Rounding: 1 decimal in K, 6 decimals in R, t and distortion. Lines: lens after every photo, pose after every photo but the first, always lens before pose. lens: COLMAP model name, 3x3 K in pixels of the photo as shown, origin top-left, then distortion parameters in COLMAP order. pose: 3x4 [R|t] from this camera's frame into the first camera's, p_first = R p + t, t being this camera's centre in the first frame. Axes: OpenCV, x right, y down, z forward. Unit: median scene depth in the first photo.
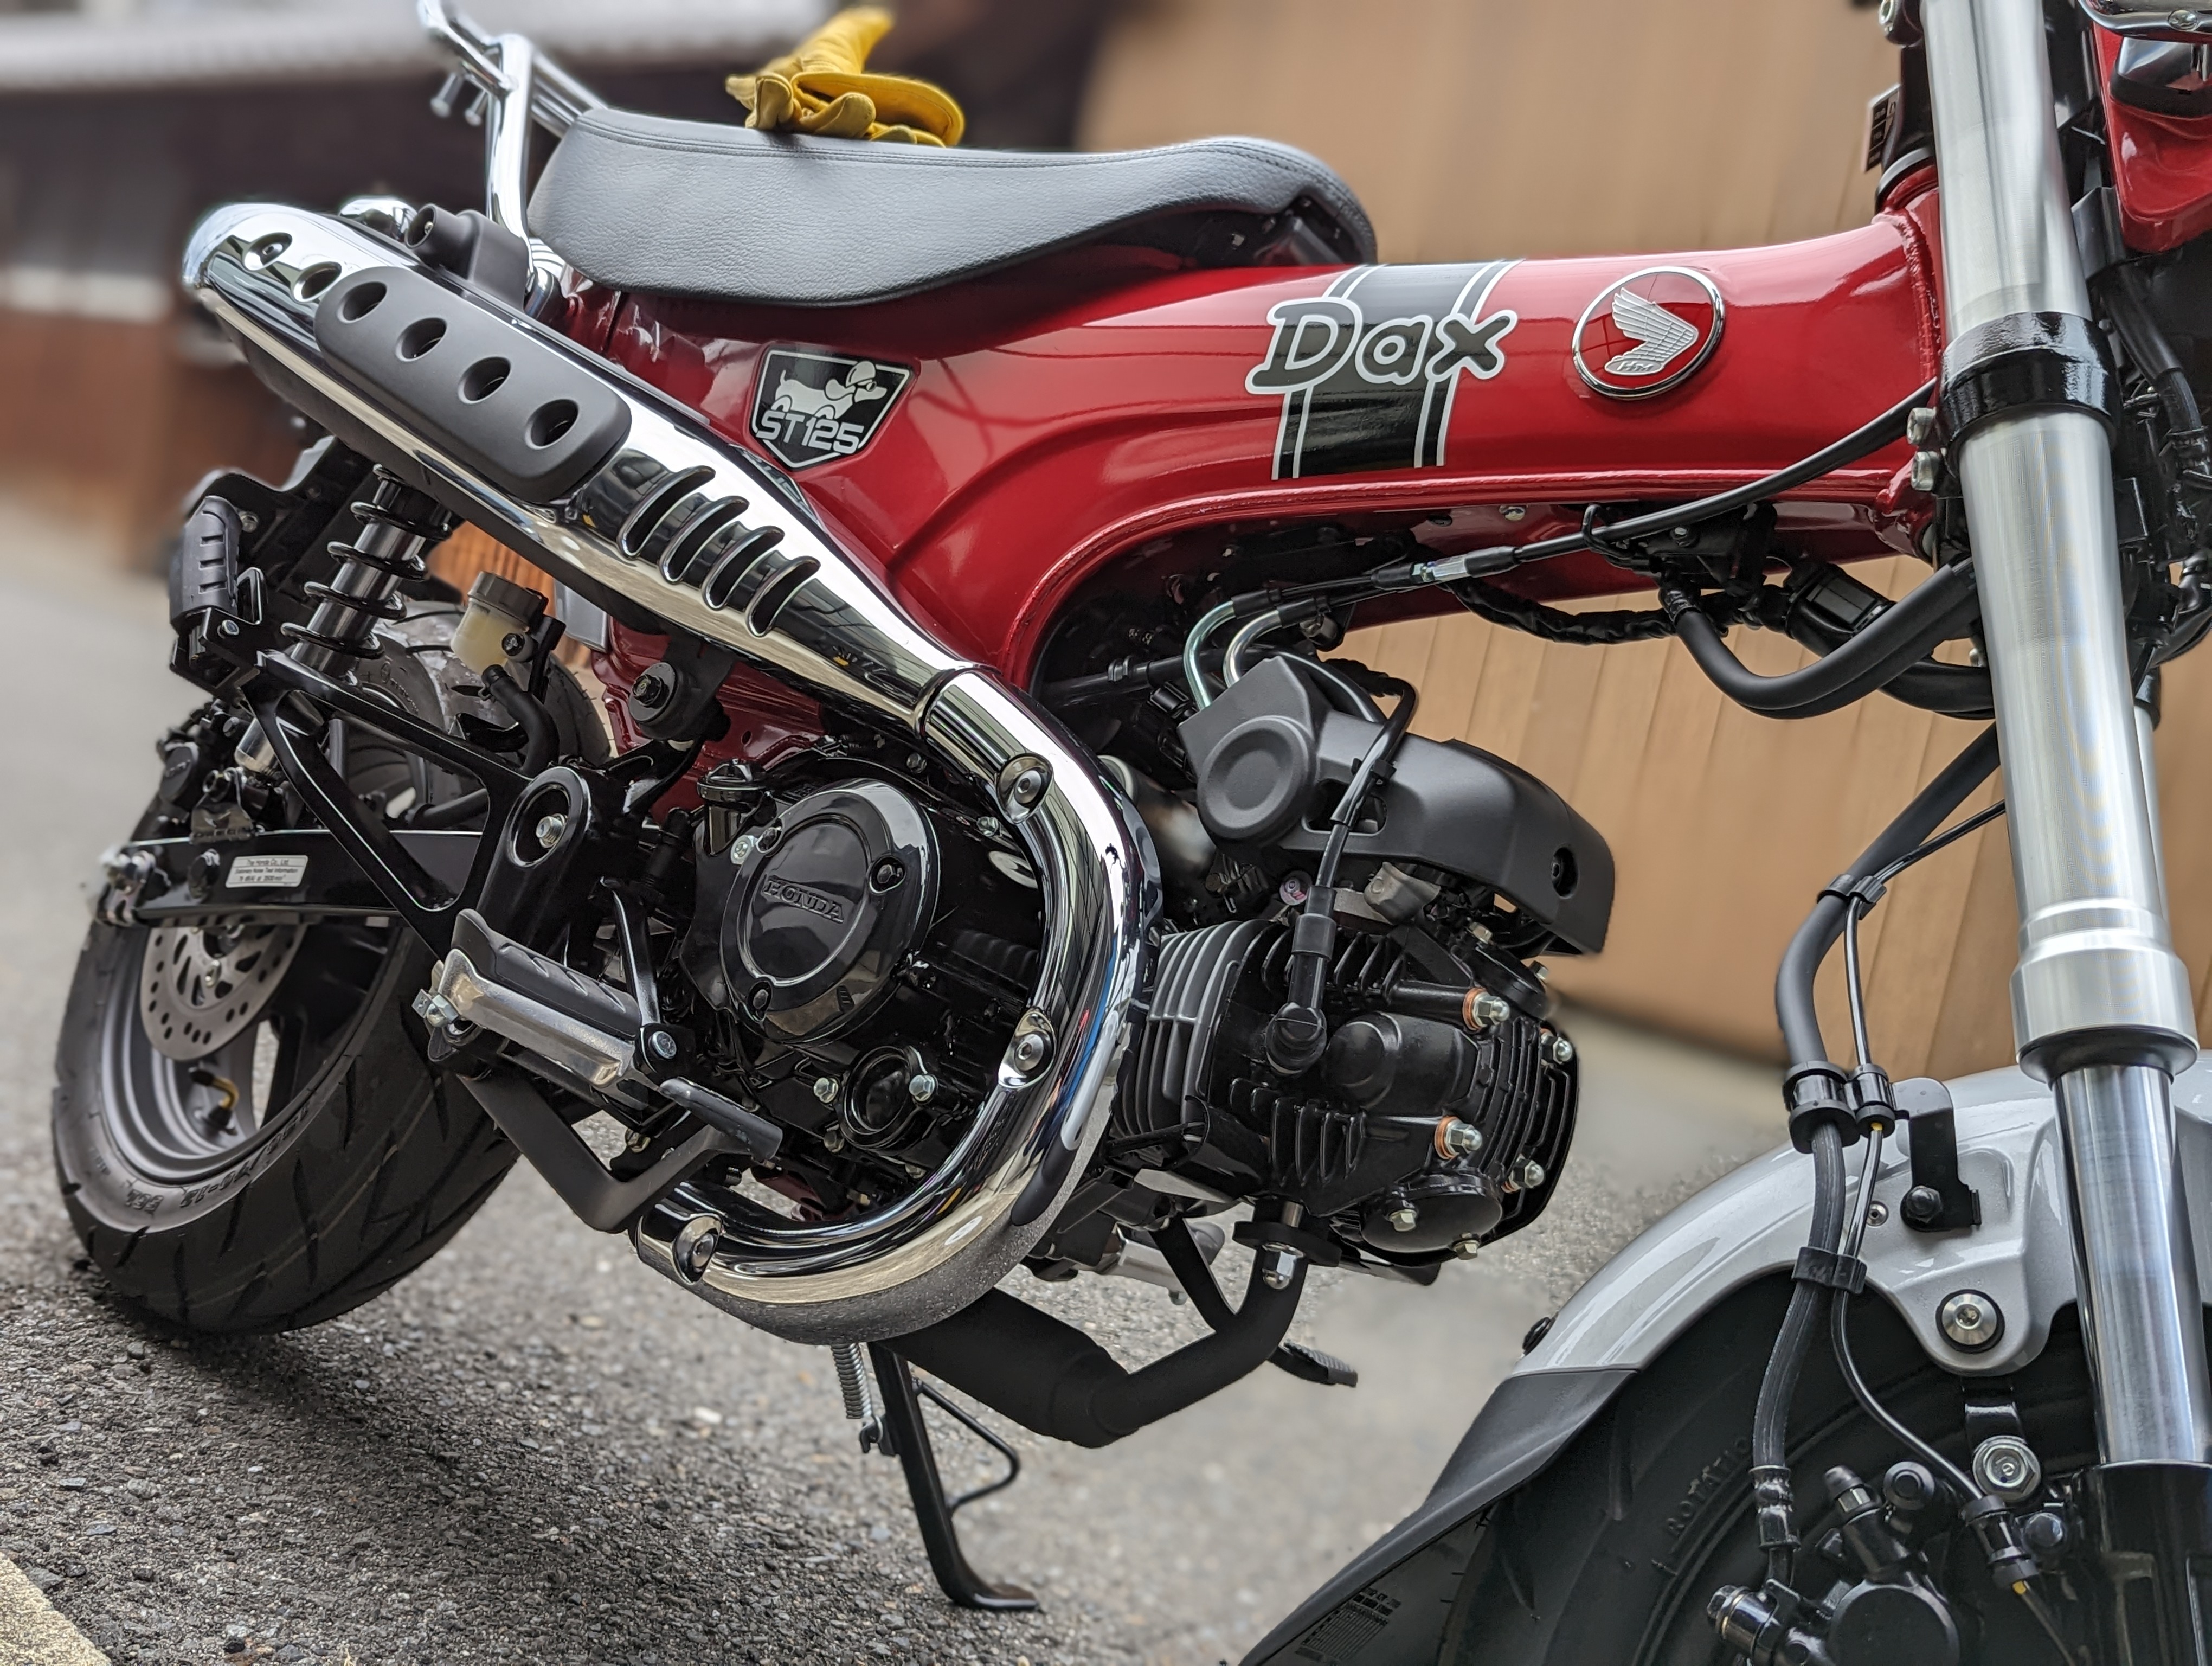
lens RADIAL K [[1886.5, 0, 1083.2], [0, 1886.5, 788.2], [0, 0, 1]] dist [0.040361, -0.008388]
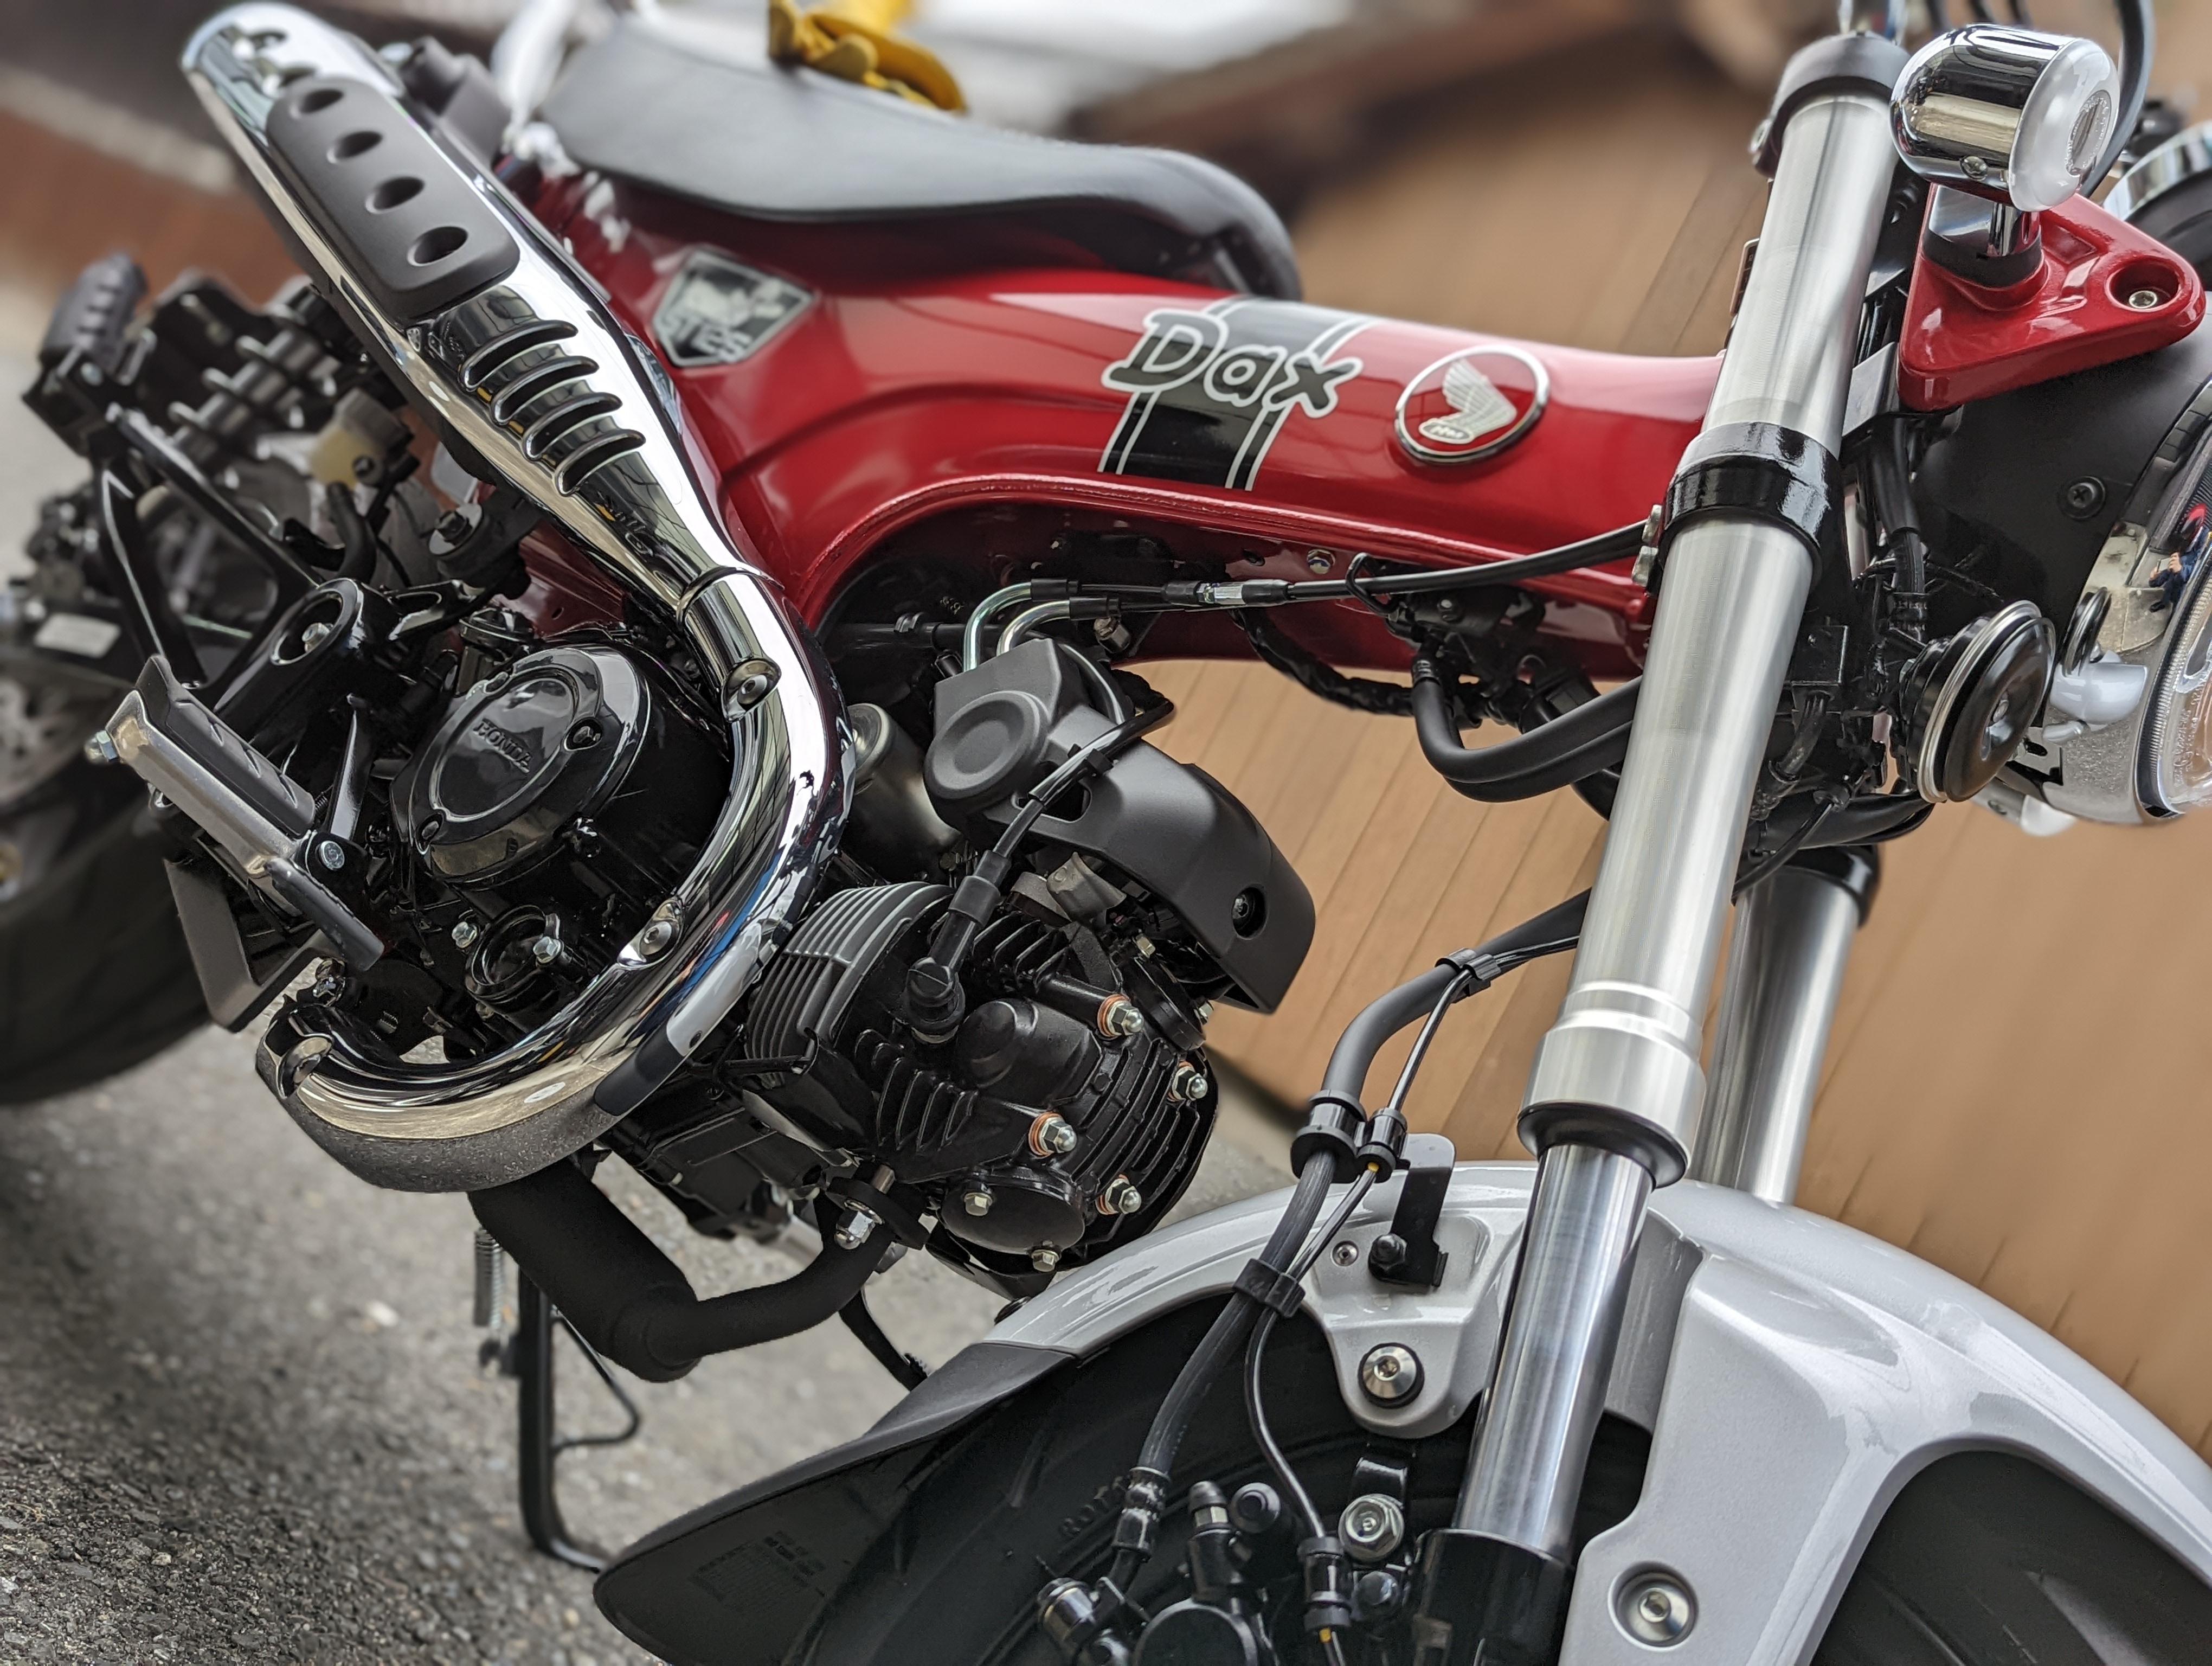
lens RADIAL K [[1884.6, 0, 1067.4], [0, 1884.6, 801.4], [0, 0, 1]] dist [0.095600, -0.148069]
pose [[0.964331, 0.264290, -0.014723, 0.159912], [-0.264694, 0.963188, -0.046963, 0.058708], [0.001770, 0.049185, 0.998788, 0.023441]]
